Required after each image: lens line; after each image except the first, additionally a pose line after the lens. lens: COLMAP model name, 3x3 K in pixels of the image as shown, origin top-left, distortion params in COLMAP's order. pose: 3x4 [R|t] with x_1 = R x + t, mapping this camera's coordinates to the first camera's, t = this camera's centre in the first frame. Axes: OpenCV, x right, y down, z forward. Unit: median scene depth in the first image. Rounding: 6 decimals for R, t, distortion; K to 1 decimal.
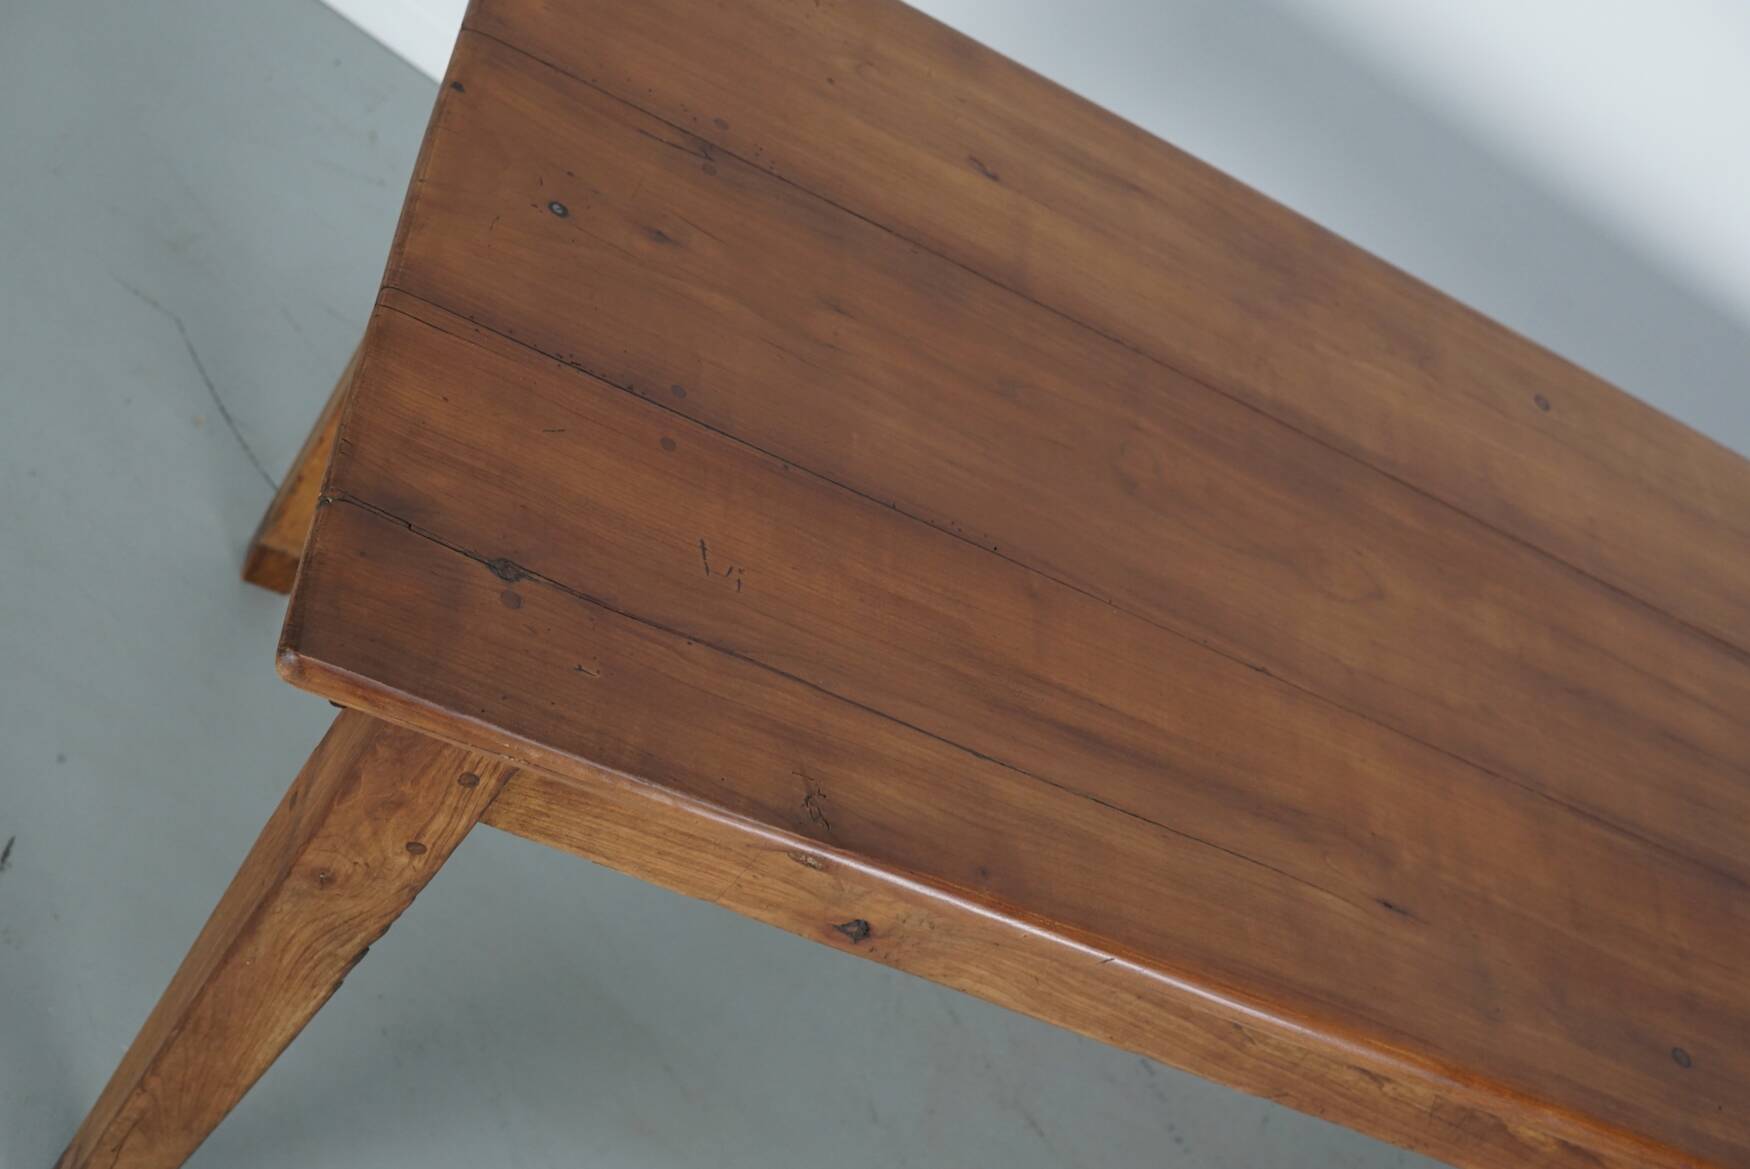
lens RADIAL K [[2260.4, 0, 888.7], [0, 2260.4, 583.3], [0, 0, 1]] dist [-0.093258, 0.000000]
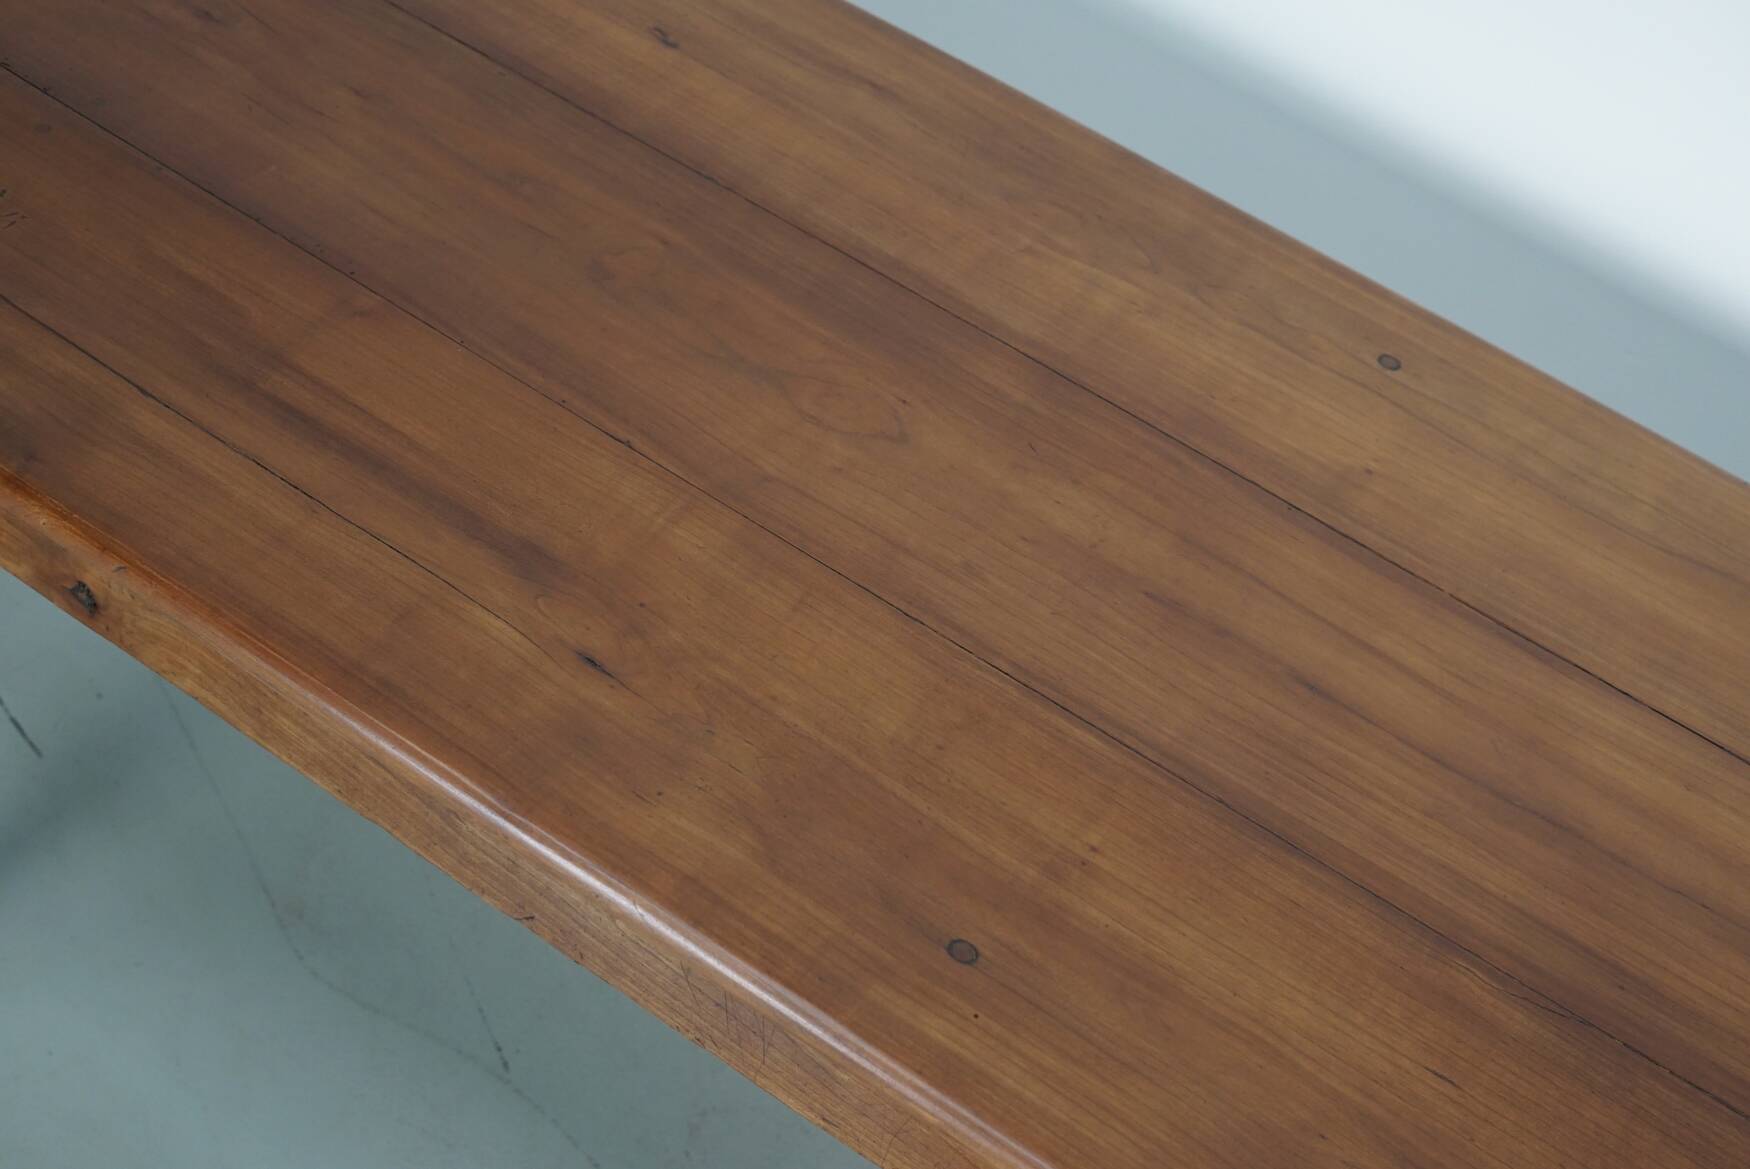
lens RADIAL K [[2260.4, 0, 880.2], [0, 2260.4, 585.0], [0, 0, 1]] dist [-0.093258, 0.000000]
pose [[0.847391, 0.056958, -0.527906, 0.762055], [-0.197359, 0.956785, -0.213567, 0.276382], [0.492928, 0.285162, 0.822012, 0.352084]]
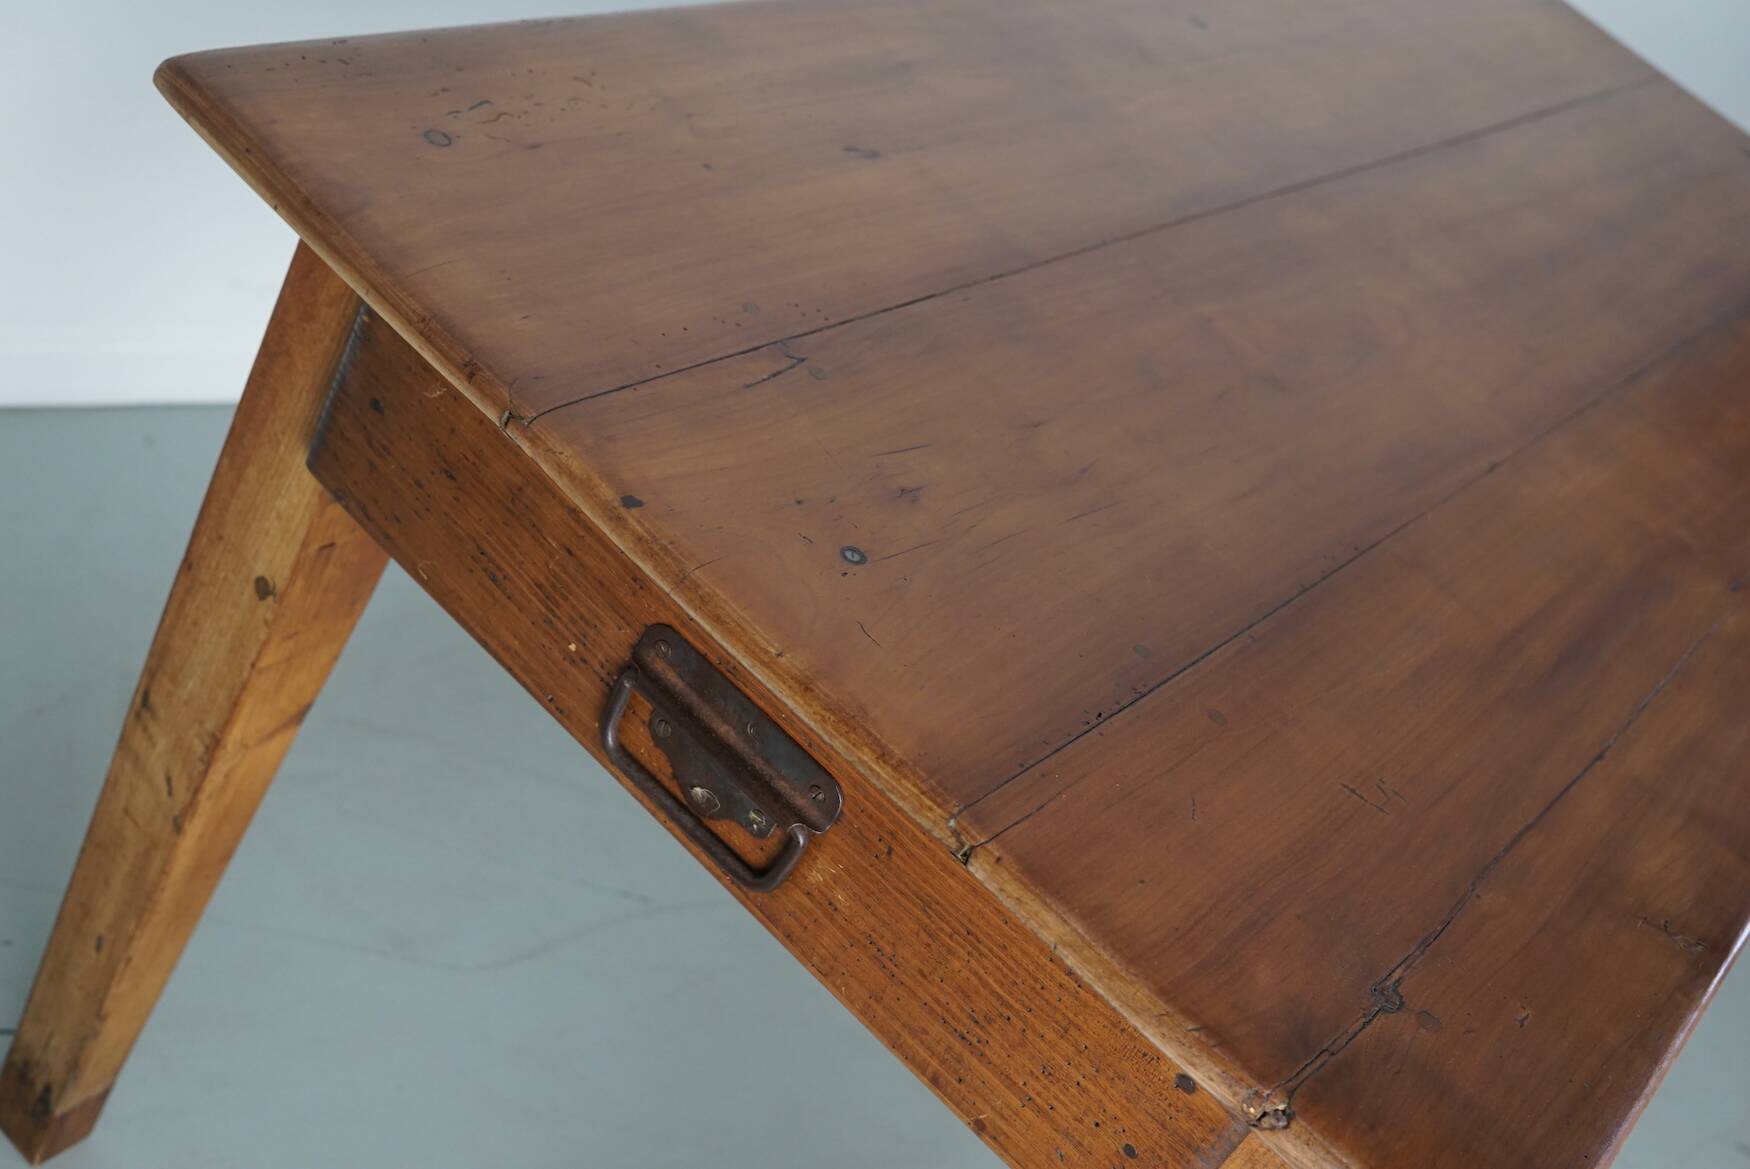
lens RADIAL K [[2260.4, 0, 887.3], [0, 2260.4, 583.7], [0, 0, 1]] dist [-0.093258, 0.000000]
pose [[0.660162, -0.623651, 0.418624, -0.432646], [0.507318, 0.781209, 0.363787, -0.402774], [-0.553909, -0.027783, 0.832113, 0.394299]]
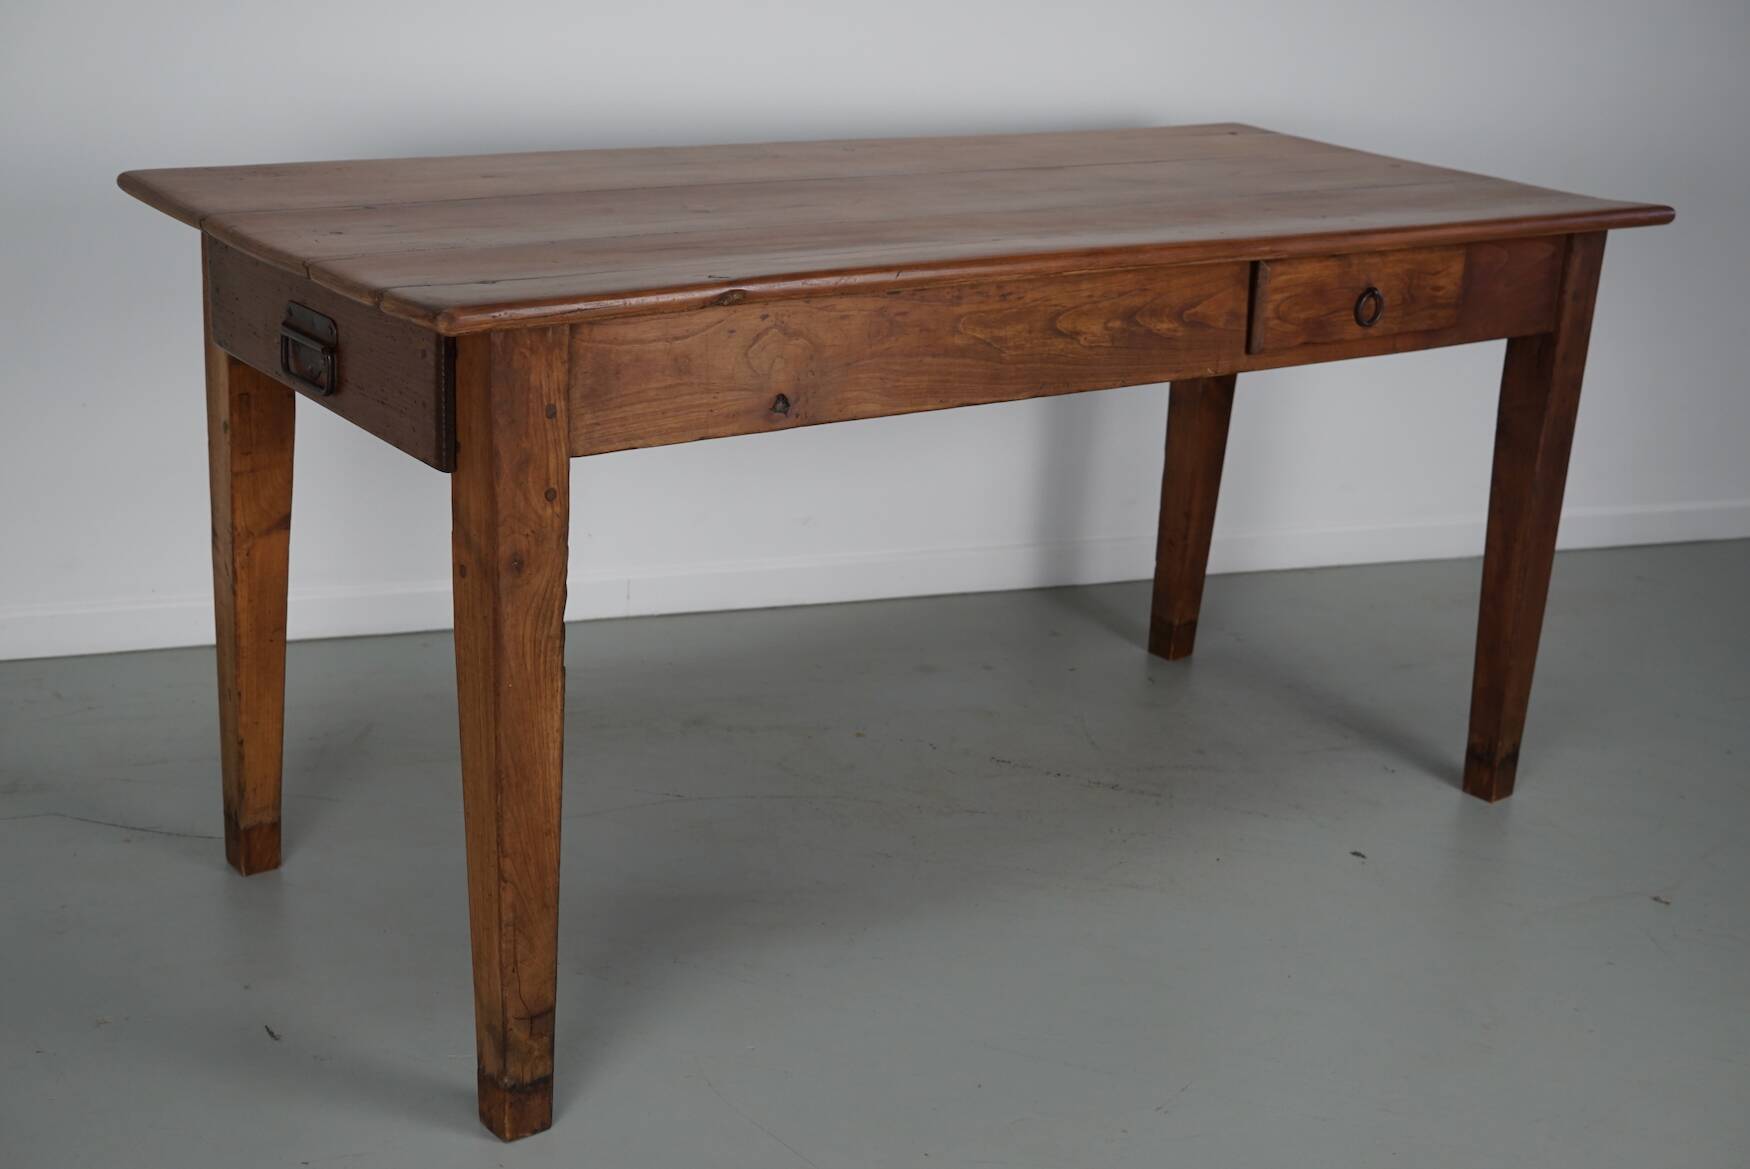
lens RADIAL K [[2260.4, 0, 861.1], [0, 2260.4, 583.5], [0, 0, 1]] dist [-0.093258, 0.000000]
pose [[0.687368, -0.626581, 0.367316, -0.618550], [0.712887, 0.678804, -0.176116, 0.539600], [-0.138985, 0.382911, 0.913270, -0.409896]]
